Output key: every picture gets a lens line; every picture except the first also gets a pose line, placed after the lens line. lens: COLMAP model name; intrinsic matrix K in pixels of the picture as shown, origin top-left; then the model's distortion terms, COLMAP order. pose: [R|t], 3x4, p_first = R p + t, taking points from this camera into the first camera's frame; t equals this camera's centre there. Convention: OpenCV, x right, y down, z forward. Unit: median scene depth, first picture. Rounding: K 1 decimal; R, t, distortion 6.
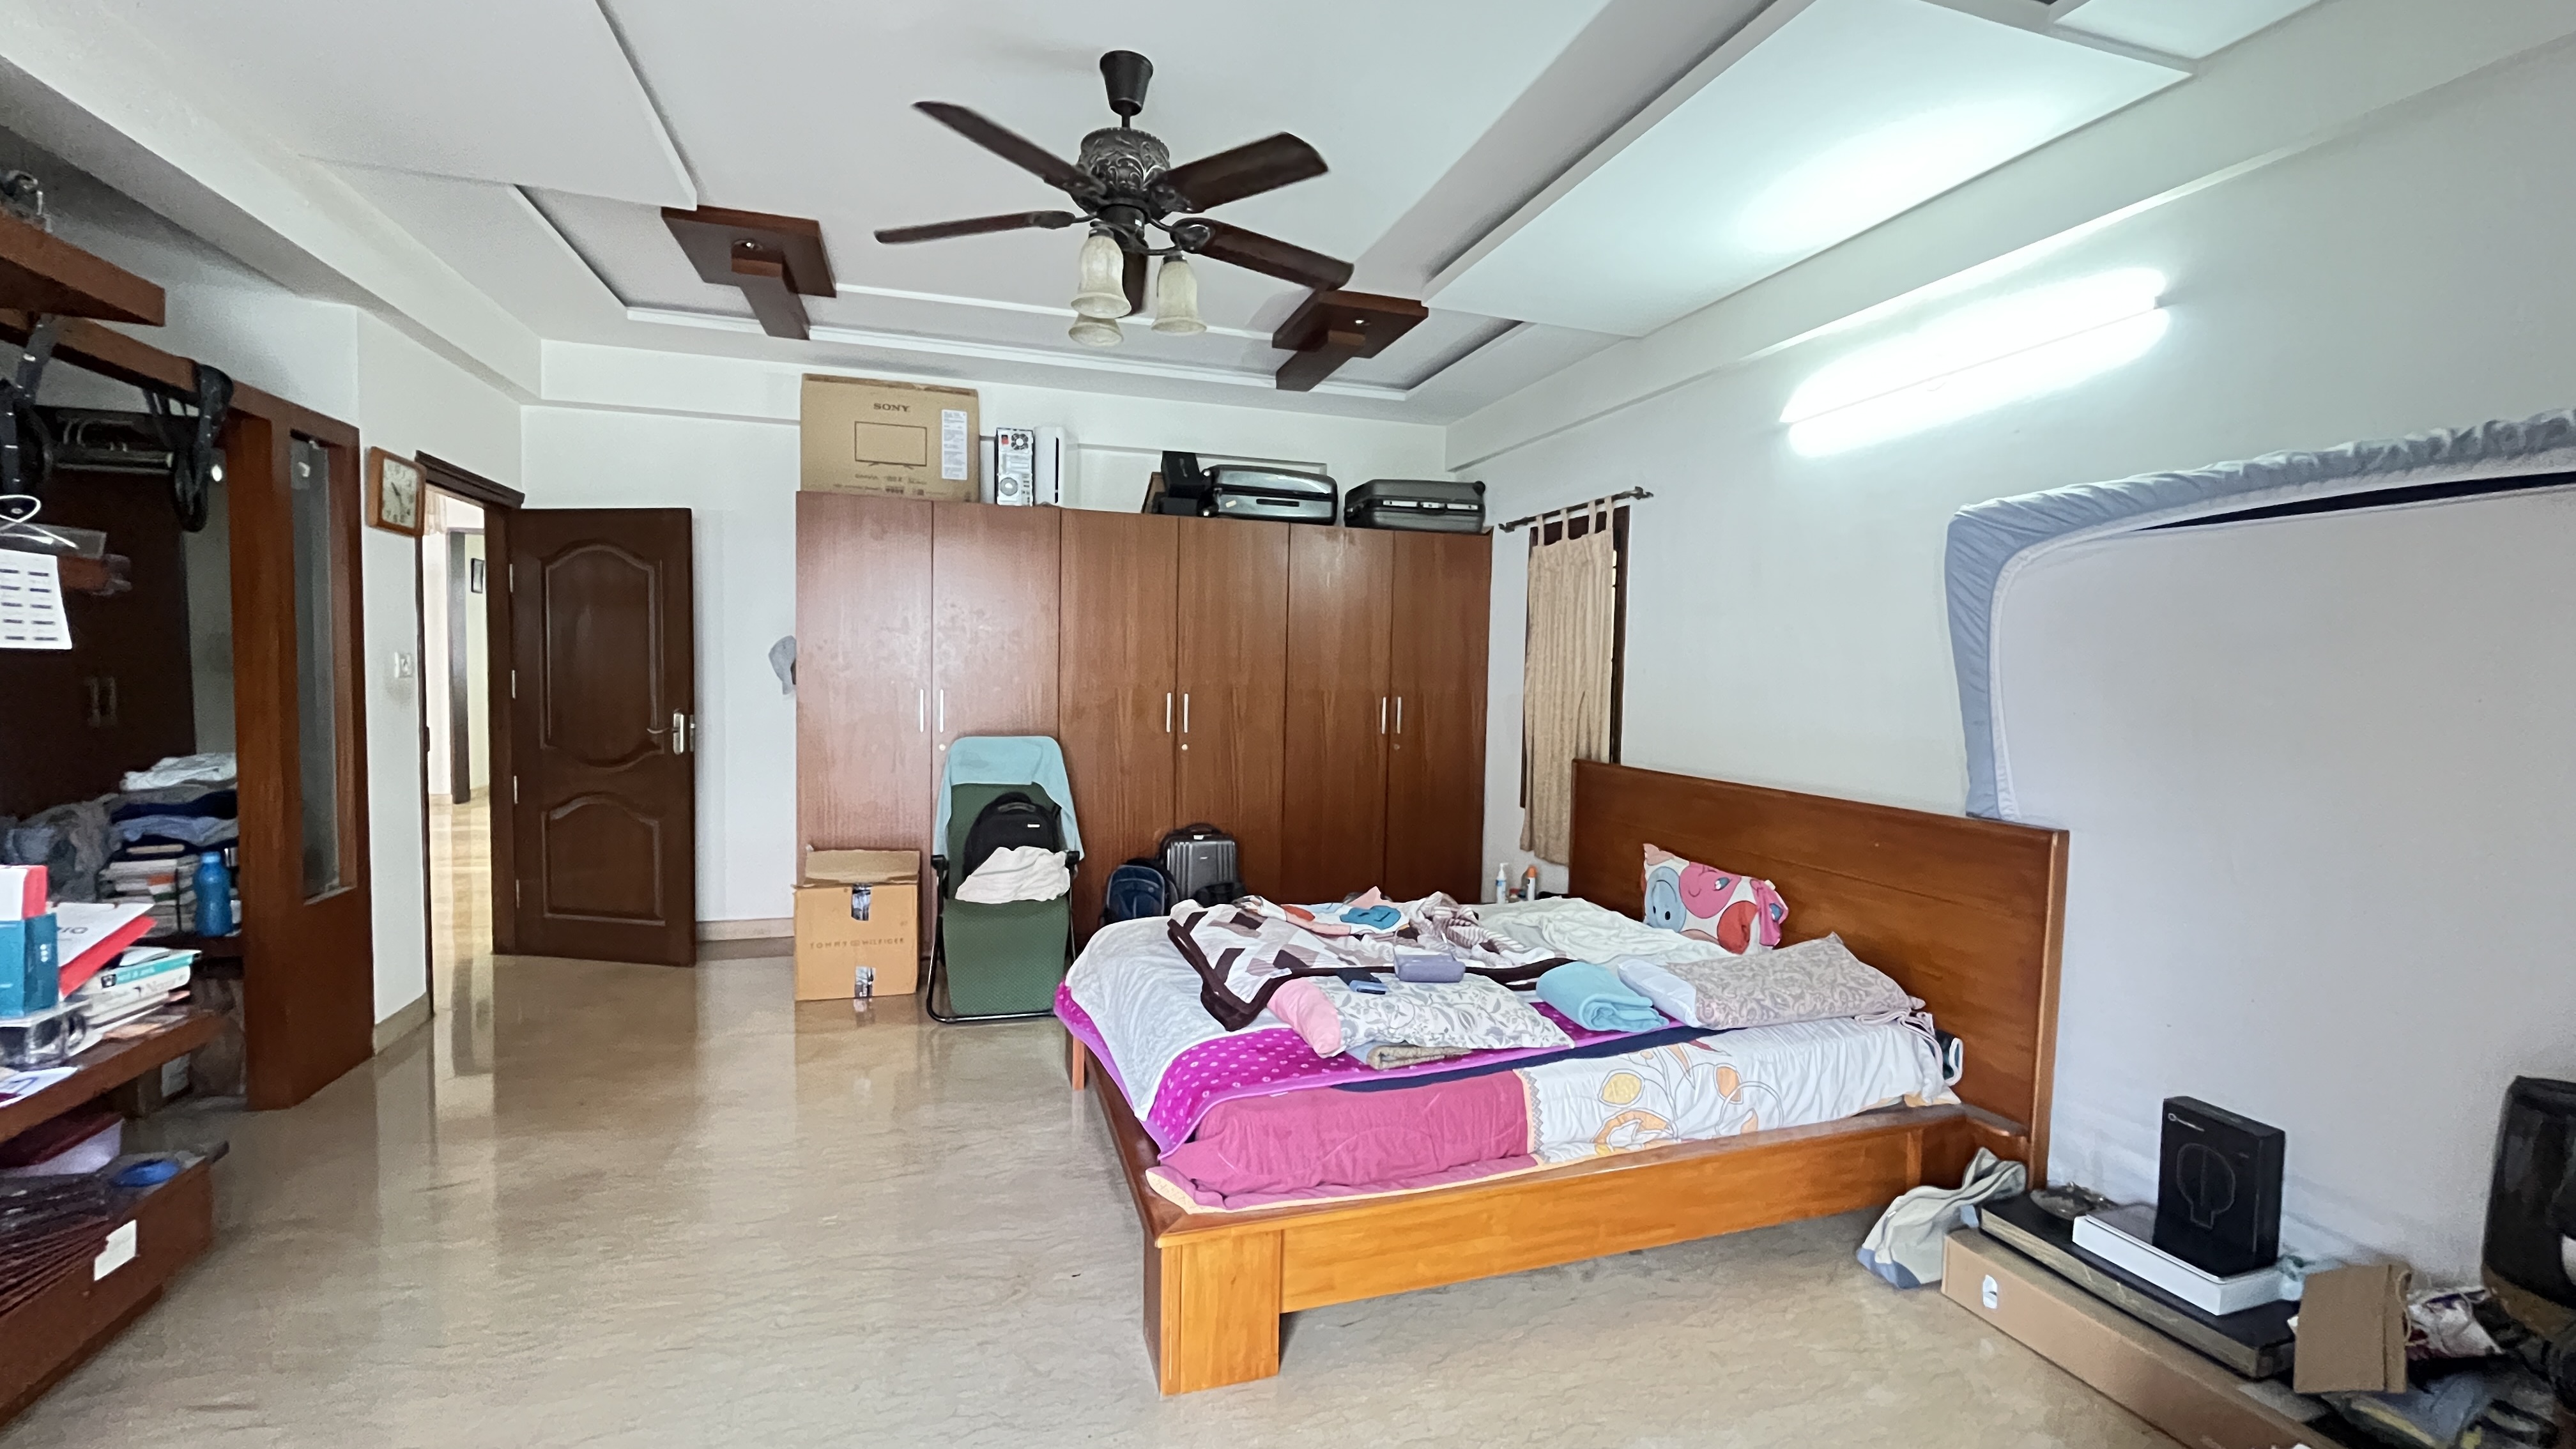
lens RADIAL K [[1049.9, 0, 1288.0], [0, 1049.9, 724.5], [0, 0, 1]] dist [-0.002550, -0.000531]
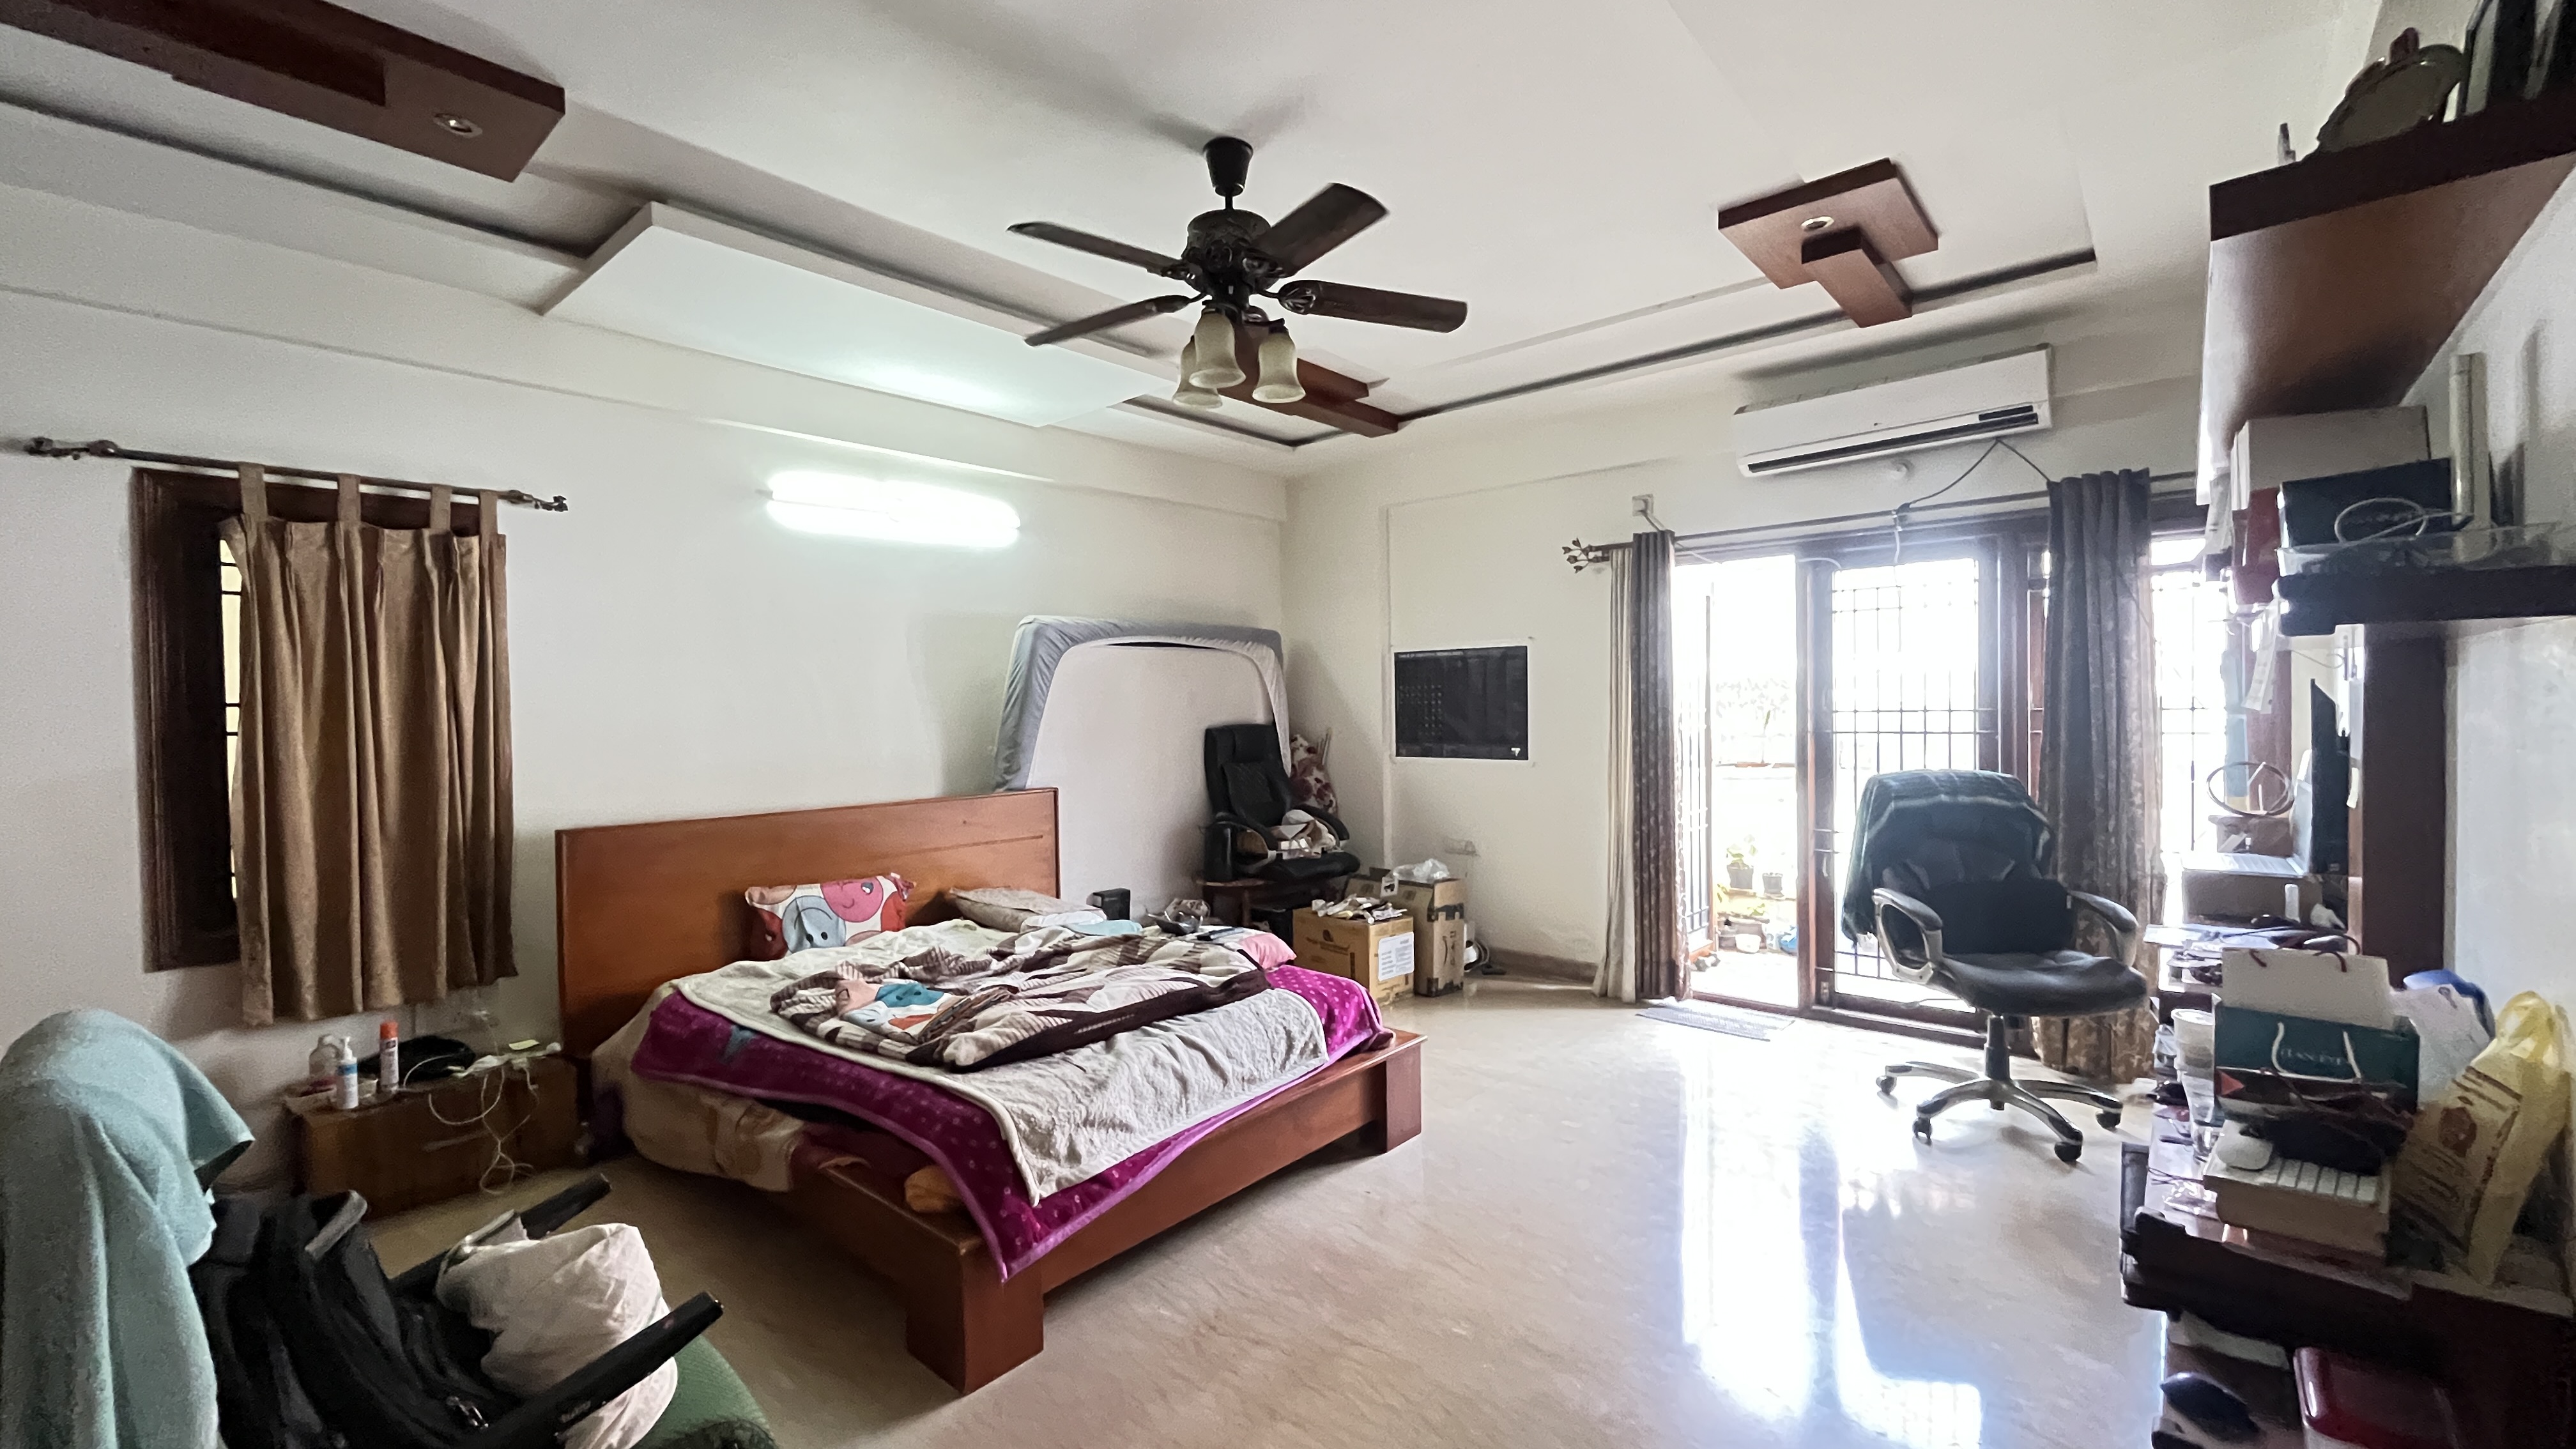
lens RADIAL K [[1049.9, 0, 1288.0], [0, 1049.9, 724.5], [0, 0, 1]] dist [-0.002550, -0.000531]
pose [[-0.522288, -0.015863, 0.852621, -0.872151], [0.064811, 0.996197, 0.058235, -0.075800], [-0.850303, 0.085674, -0.519274, 1.194412]]
